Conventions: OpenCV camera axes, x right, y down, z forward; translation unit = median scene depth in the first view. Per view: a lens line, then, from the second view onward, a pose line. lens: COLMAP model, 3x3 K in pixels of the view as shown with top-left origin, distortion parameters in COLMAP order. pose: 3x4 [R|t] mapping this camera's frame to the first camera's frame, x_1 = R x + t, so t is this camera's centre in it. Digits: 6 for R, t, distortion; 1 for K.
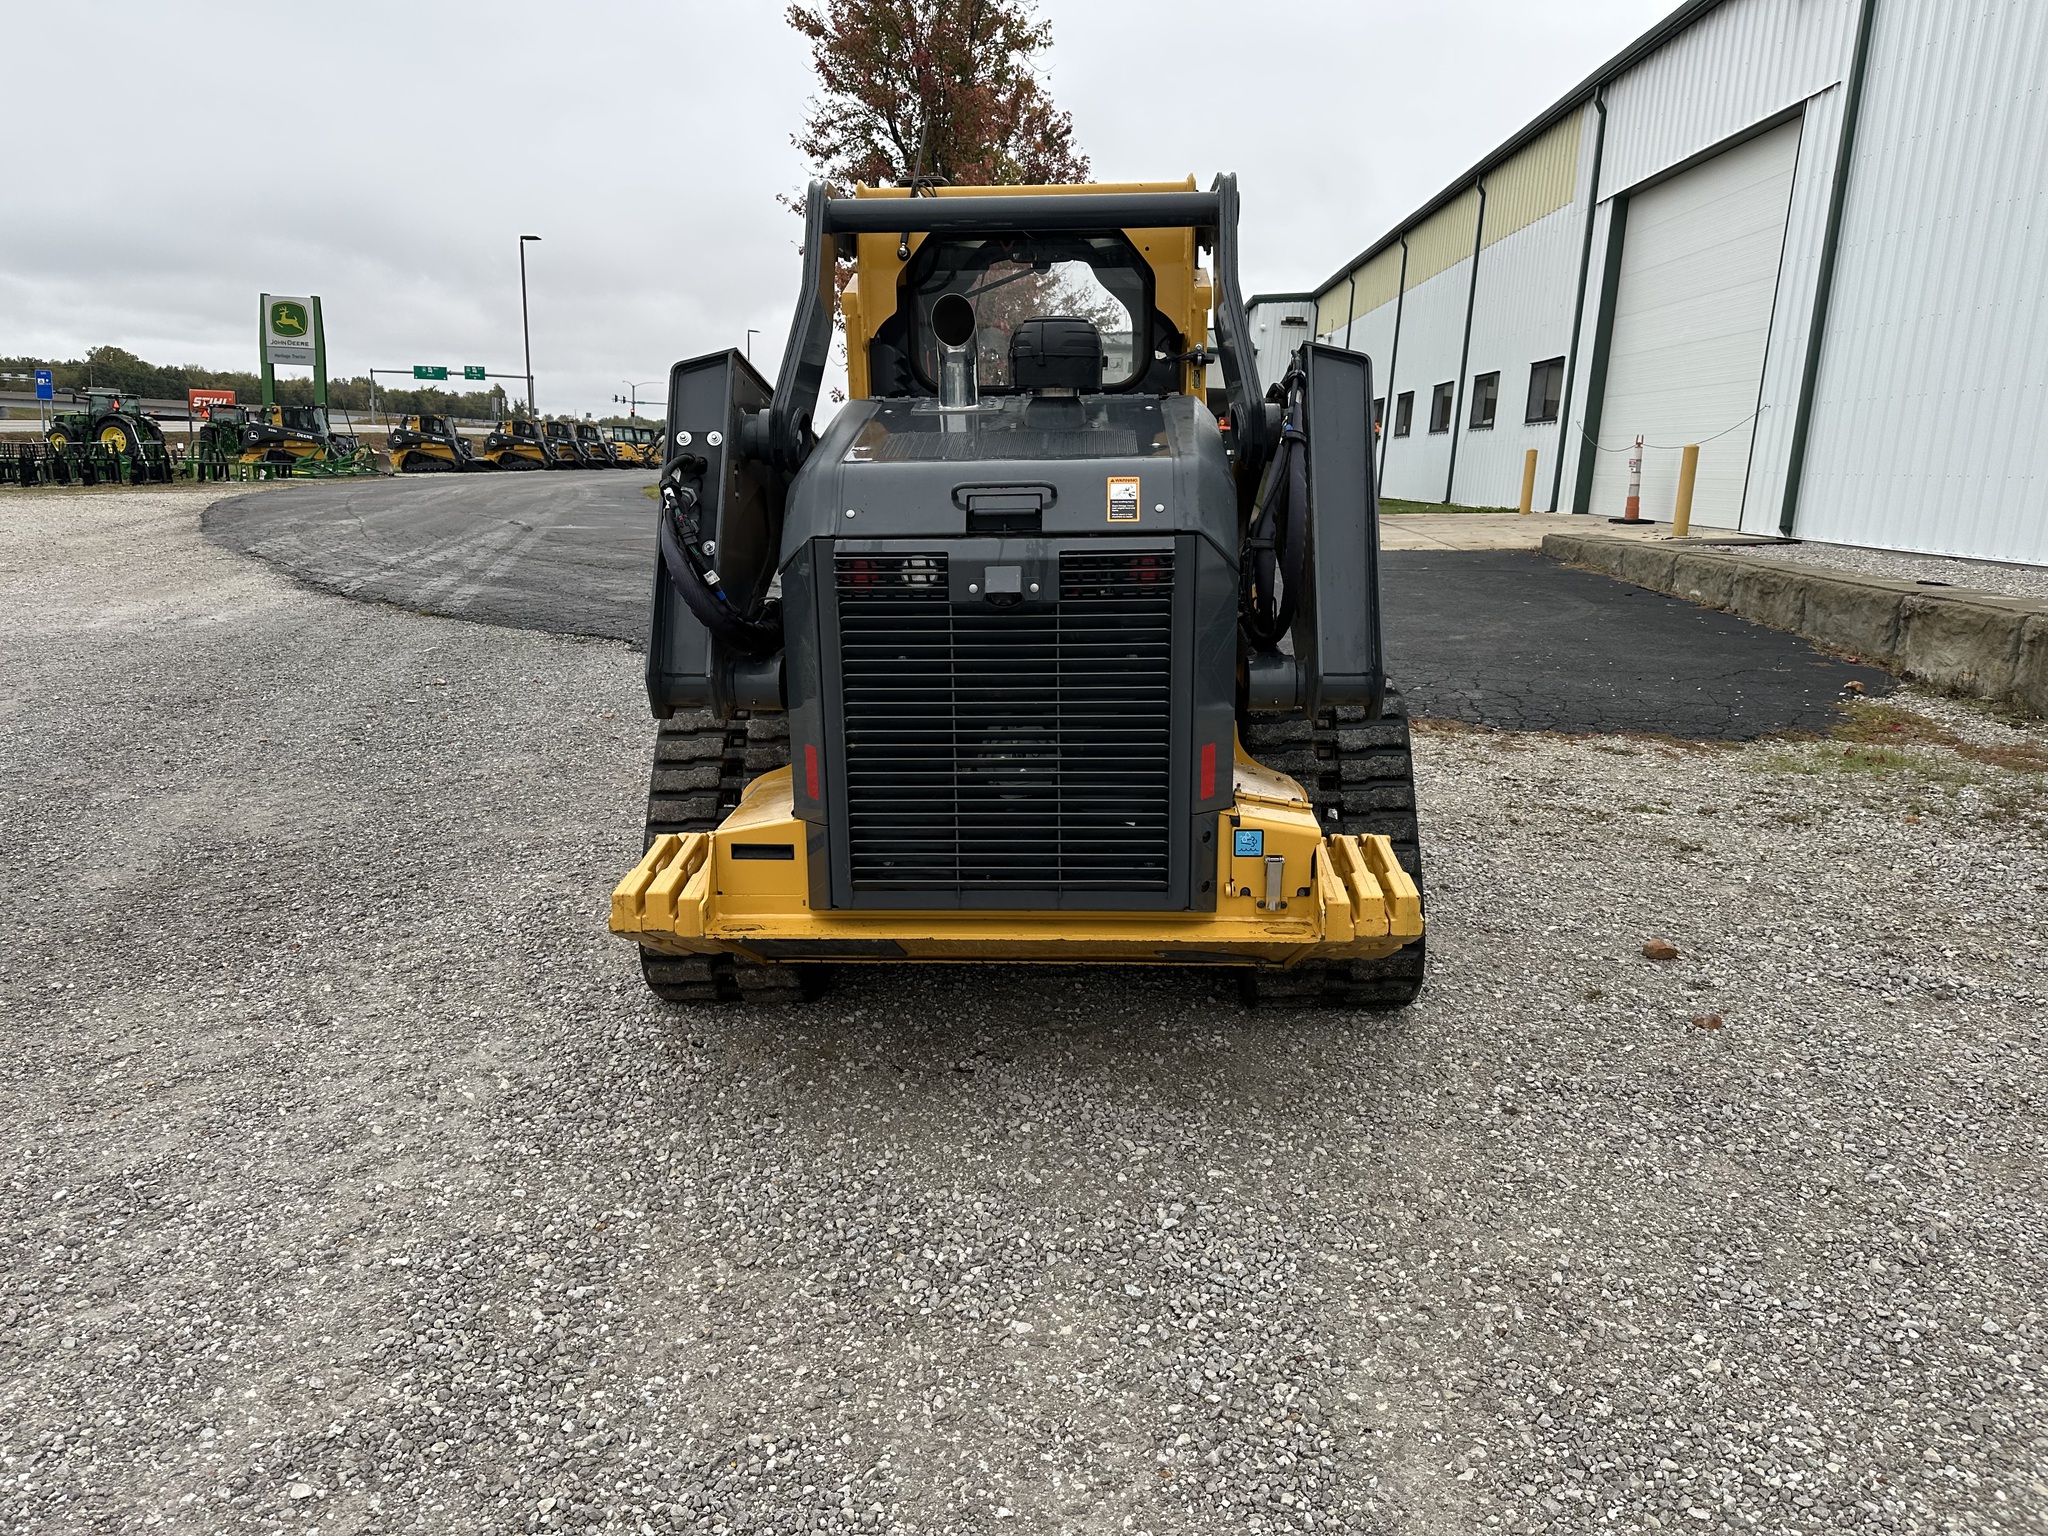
lens RADIAL K [[1413.9, 0, 1024.0], [0, 1413.9, 768.0], [0, 0, 1]] dist [0.052414, -0.068289]
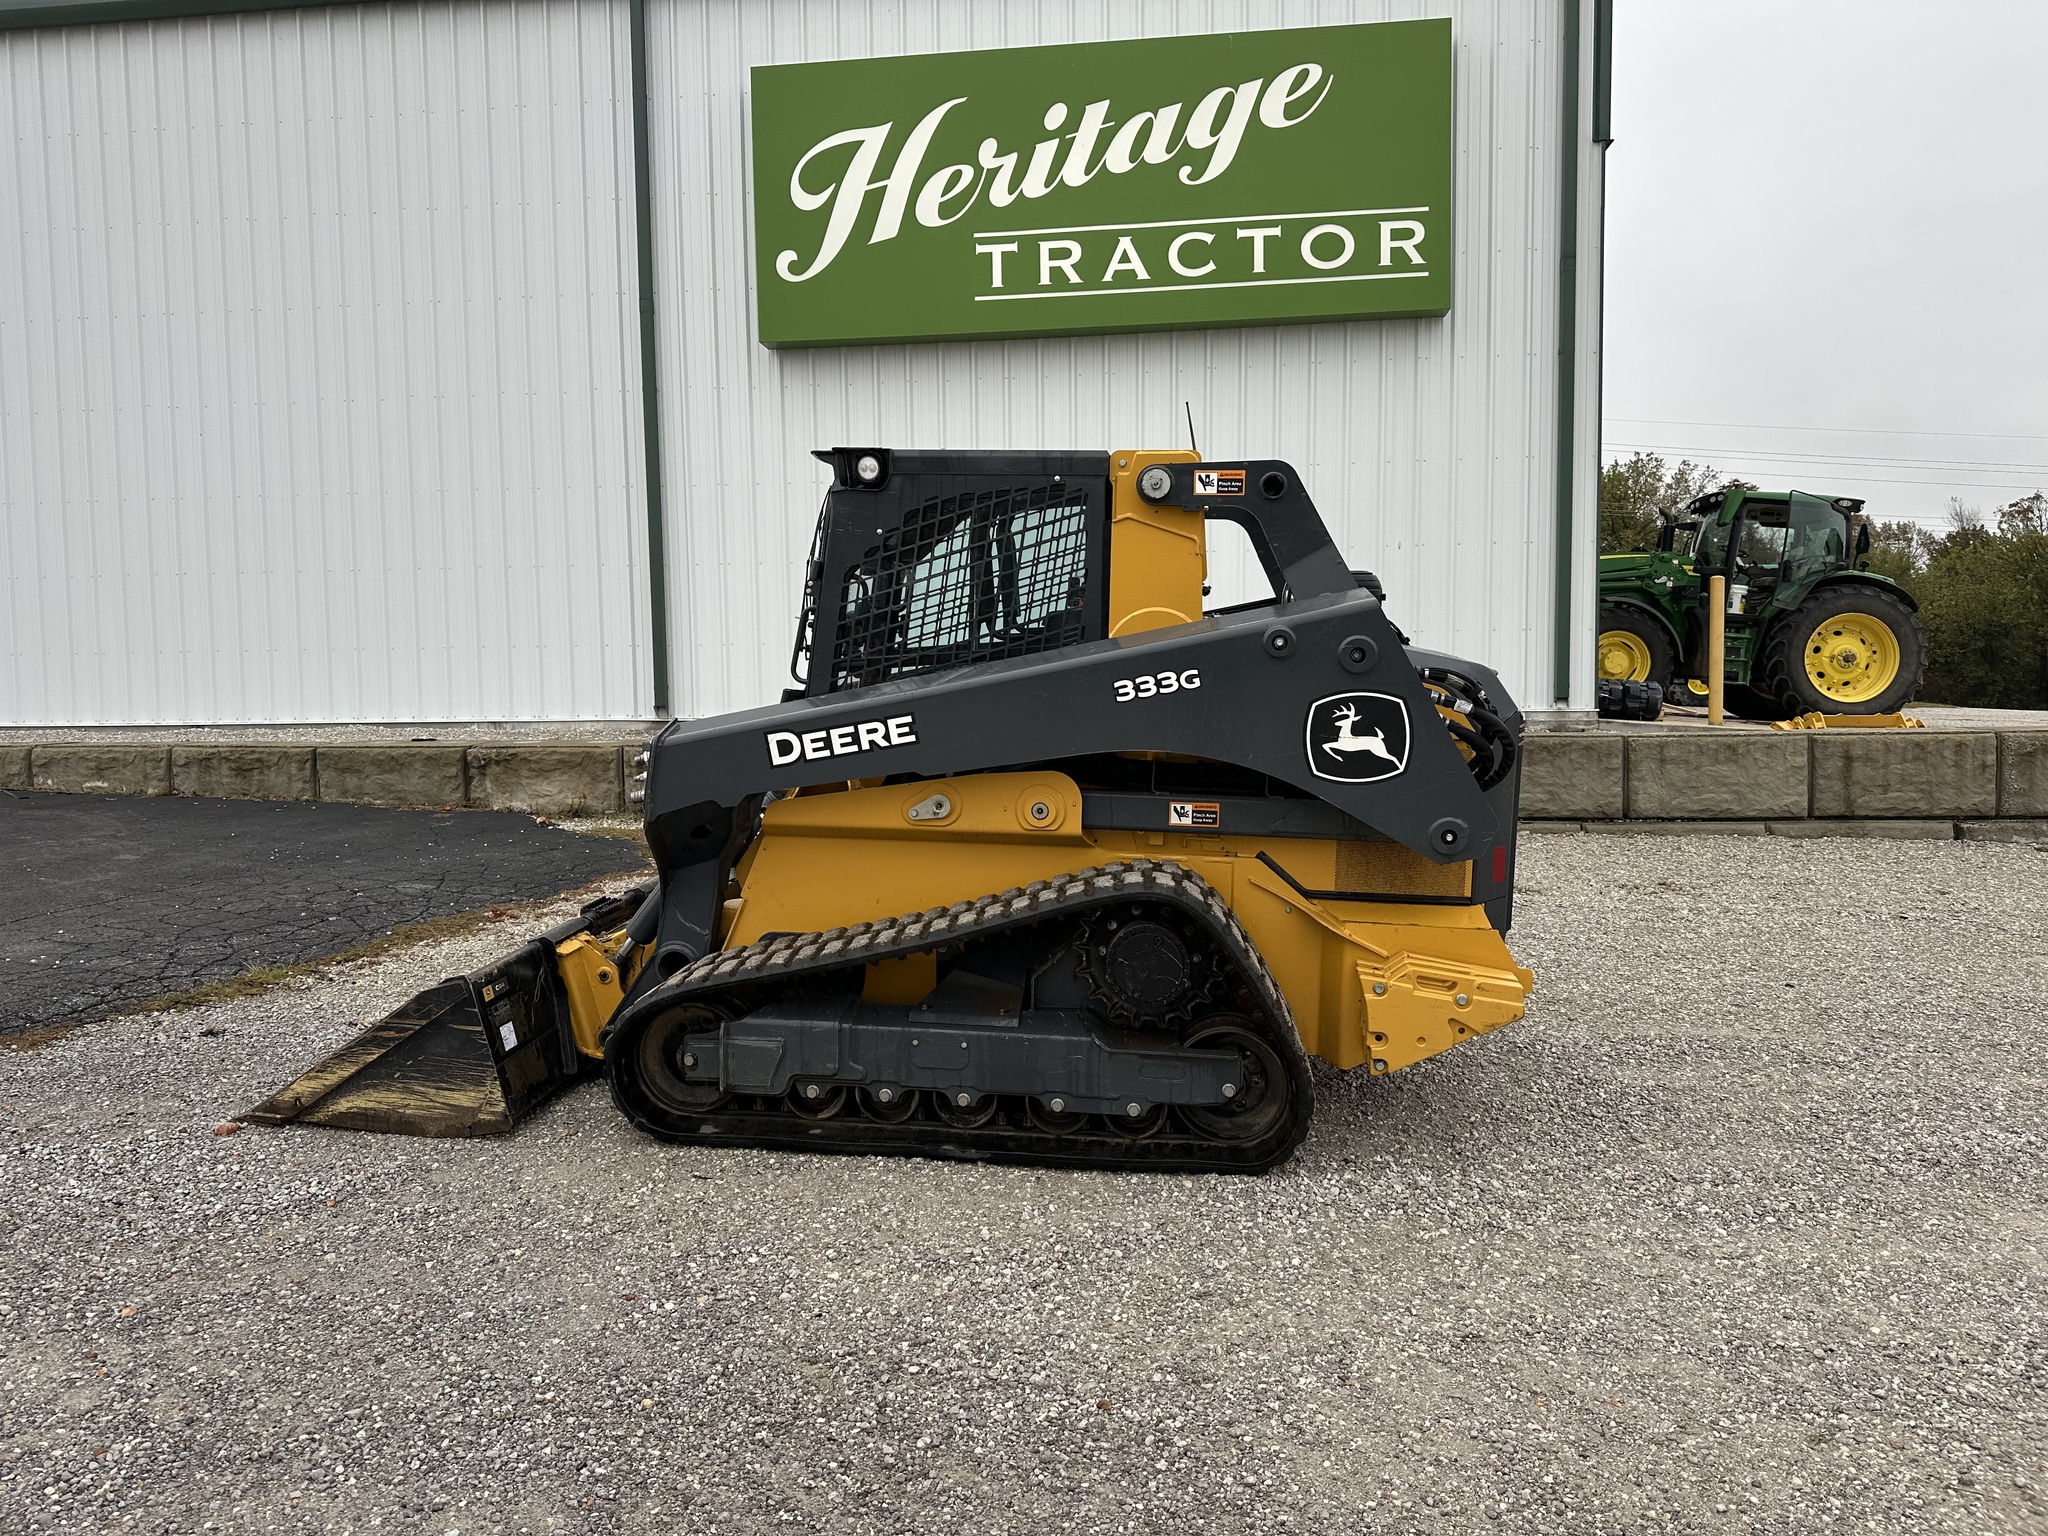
lens RADIAL K [[1432.5, 0, 1010.1], [0, 1432.5, 756.6], [0, 0, 1]] dist [0.099610, -0.167190]
pose [[0.078539, -0.111435, 0.990663, -1.350688], [0.229482, 0.969067, 0.090813, -0.291048], [-0.970139, 0.220207, 0.101682, 1.041040]]
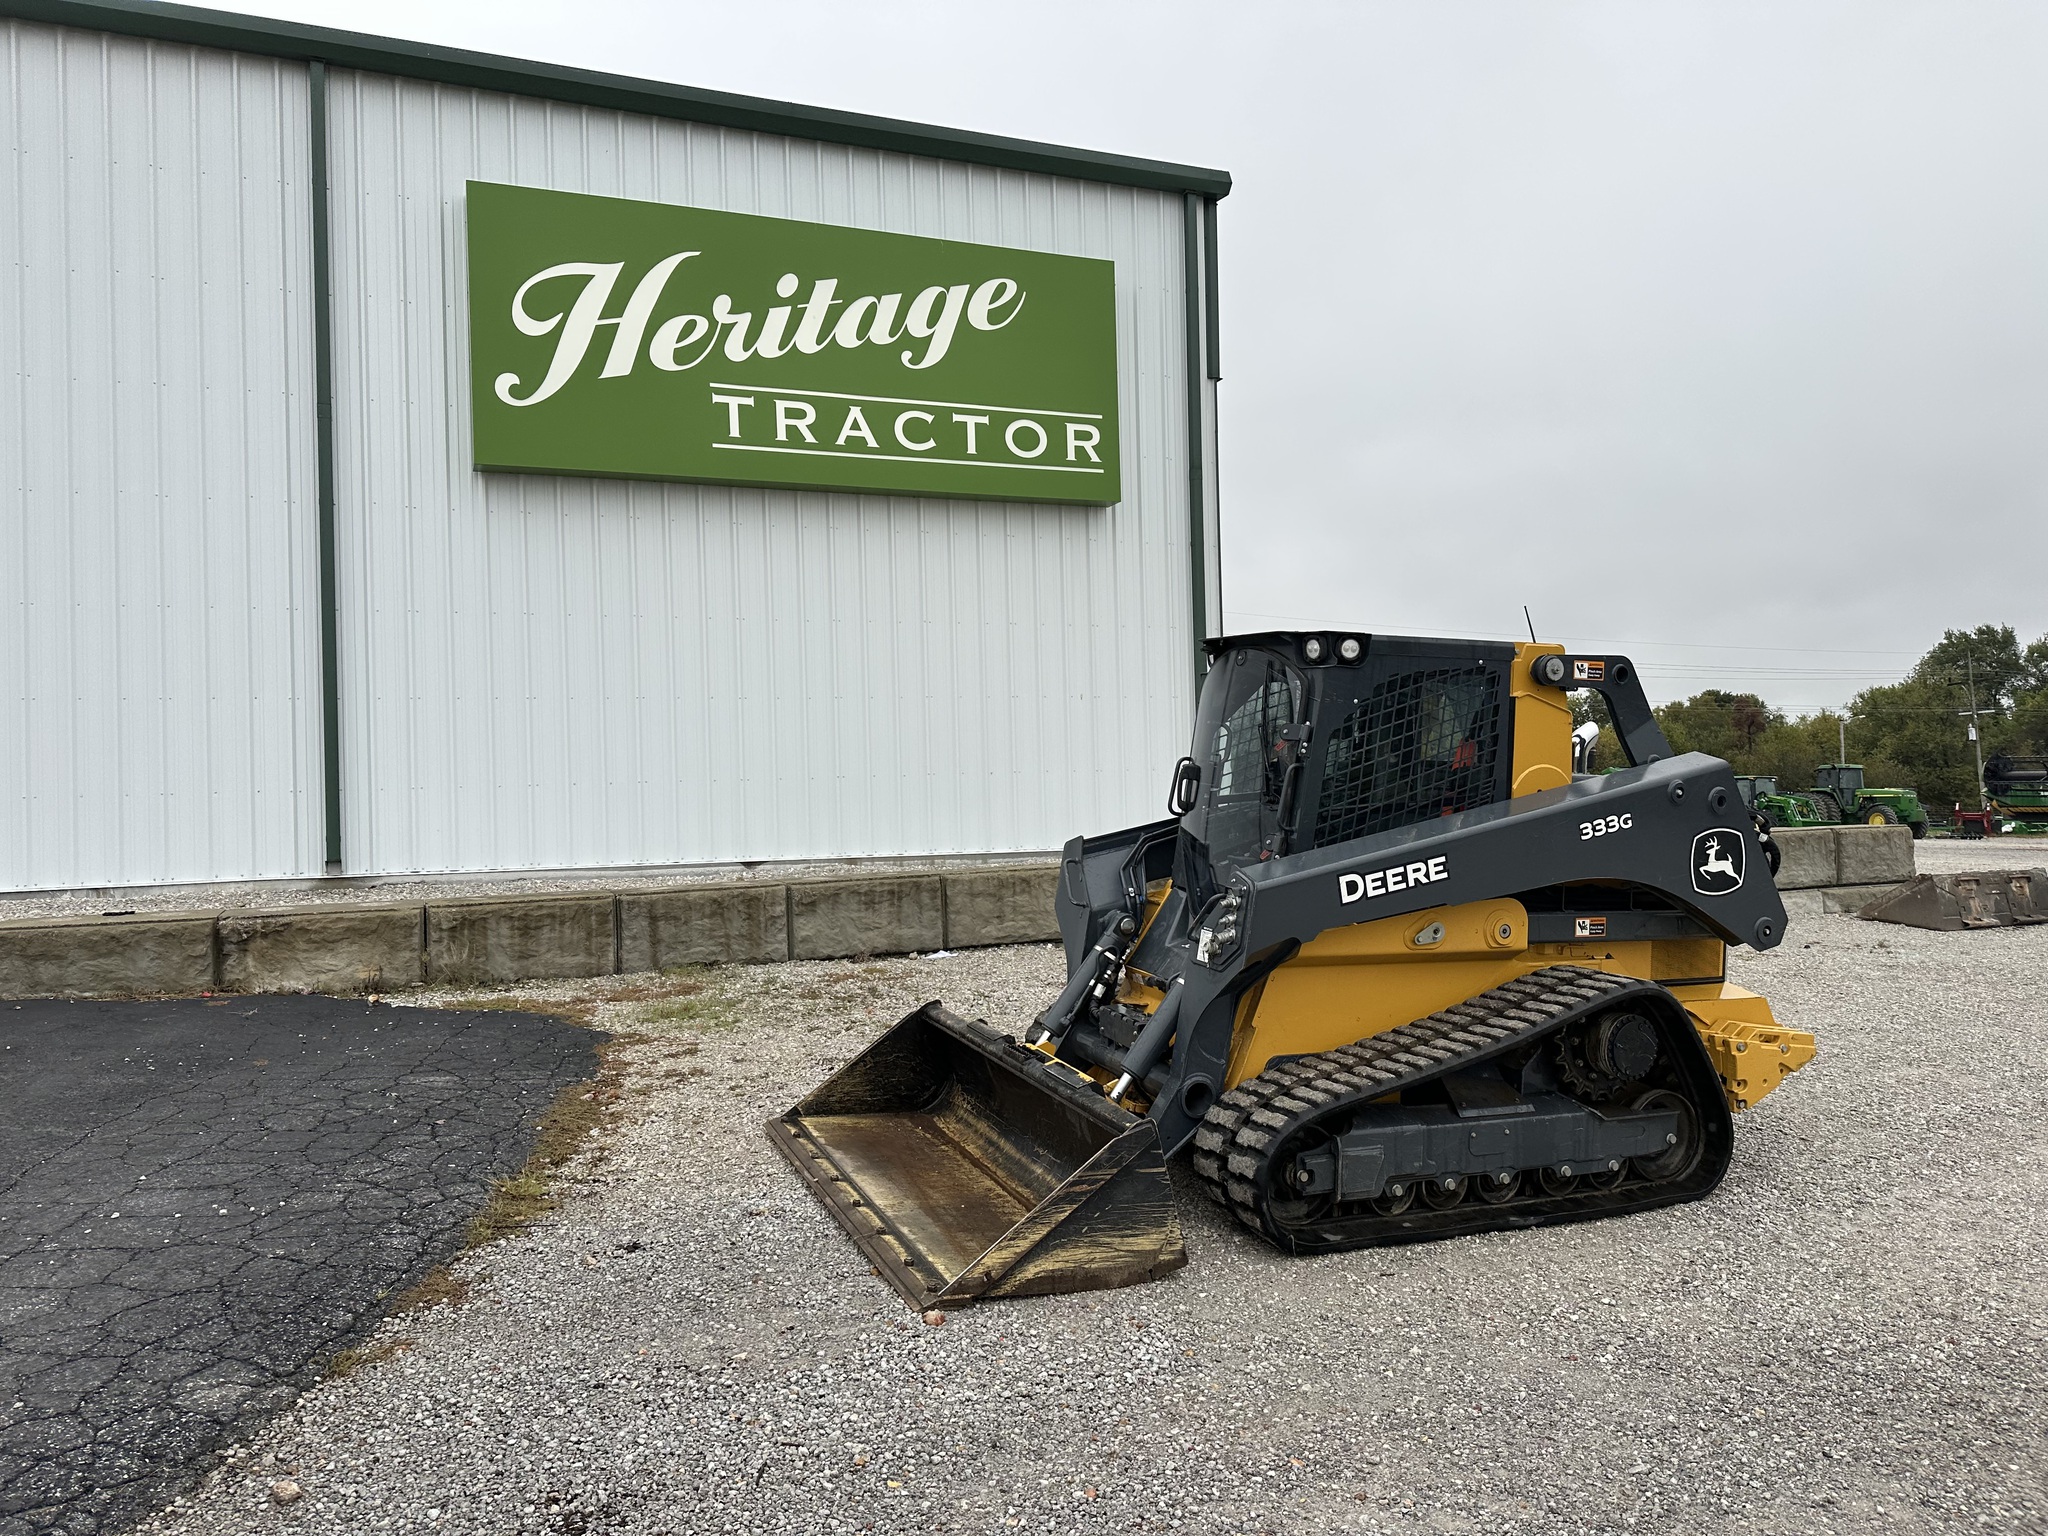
lens RADIAL K [[1419.0, 0, 1011.4], [0, 1419.0, 759.8], [0, 0, 1]] dist [0.185593, -0.377602]
pose [[-0.419817, -0.022867, 0.907321, -1.291125], [0.199436, 0.972925, 0.116799, -0.576533], [-0.885426, 0.229987, -0.403890, 2.153580]]
